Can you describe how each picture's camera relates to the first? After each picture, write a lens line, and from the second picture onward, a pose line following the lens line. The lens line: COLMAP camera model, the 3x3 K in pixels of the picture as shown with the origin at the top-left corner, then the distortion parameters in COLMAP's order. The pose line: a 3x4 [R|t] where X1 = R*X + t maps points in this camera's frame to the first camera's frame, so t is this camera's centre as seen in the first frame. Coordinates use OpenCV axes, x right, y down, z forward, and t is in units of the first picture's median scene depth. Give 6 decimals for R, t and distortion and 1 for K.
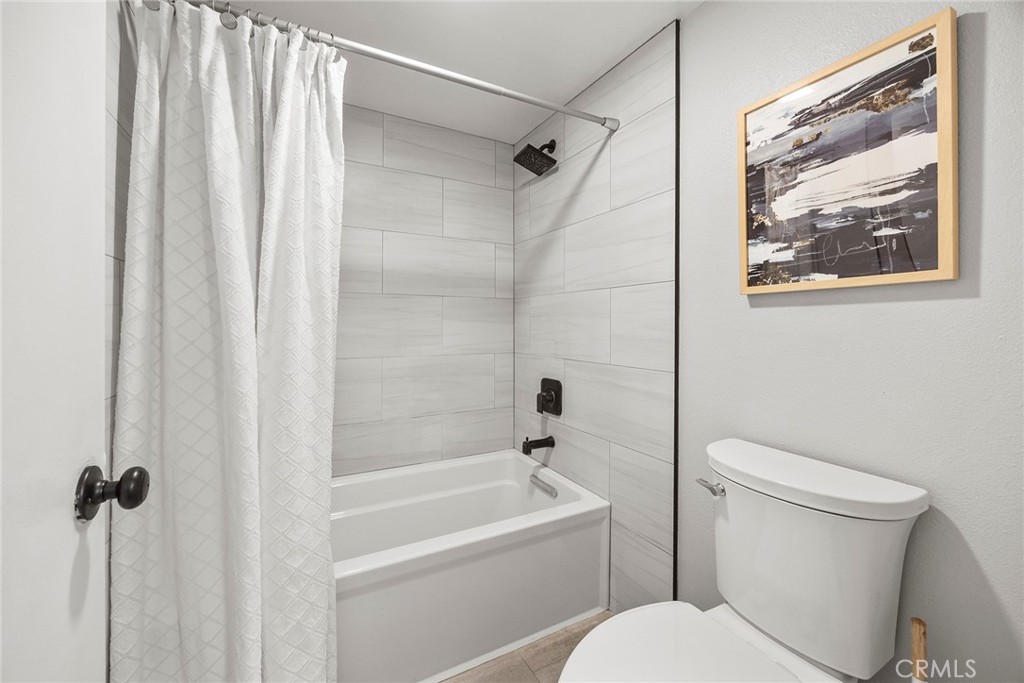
lens RADIAL K [[423.2, 0, 511.2], [0, 423.2, 332.4], [0, 0, 1]] dist [0.001330, -0.000146]
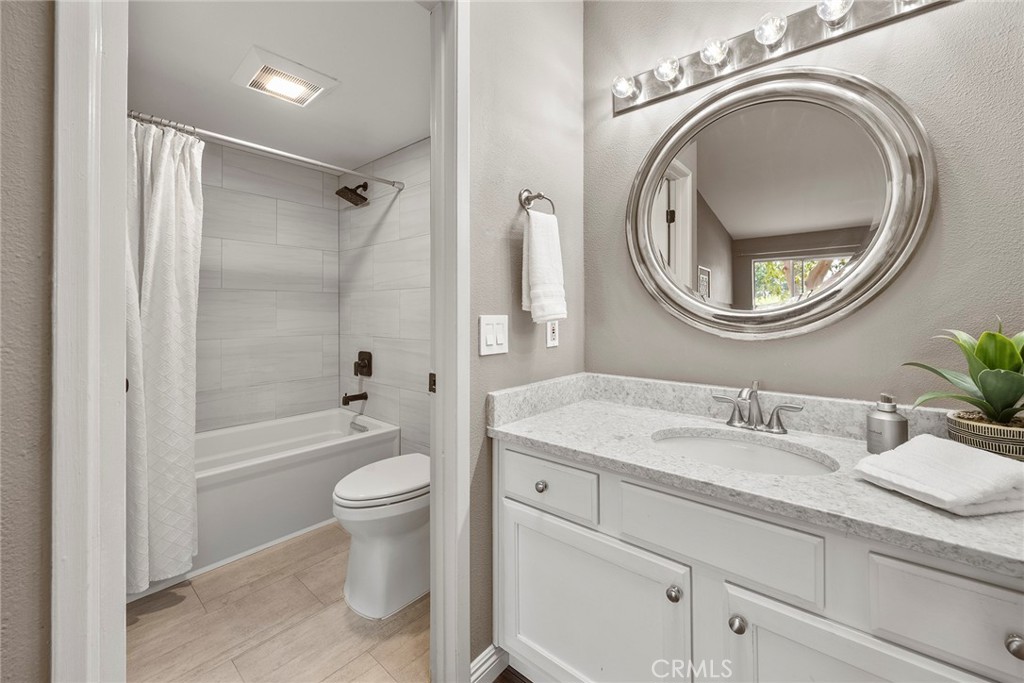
lens RADIAL K [[423.2, 0, 528.3], [0, 423.2, 315.2], [0, 0, 1]] dist [0.001330, -0.000146]
pose [[0.931302, -0.003125, 0.364234, 0.100608], [0.007396, 0.999919, -0.010332, 0.010007], [-0.364173, 0.012316, 0.931250, -0.586626]]
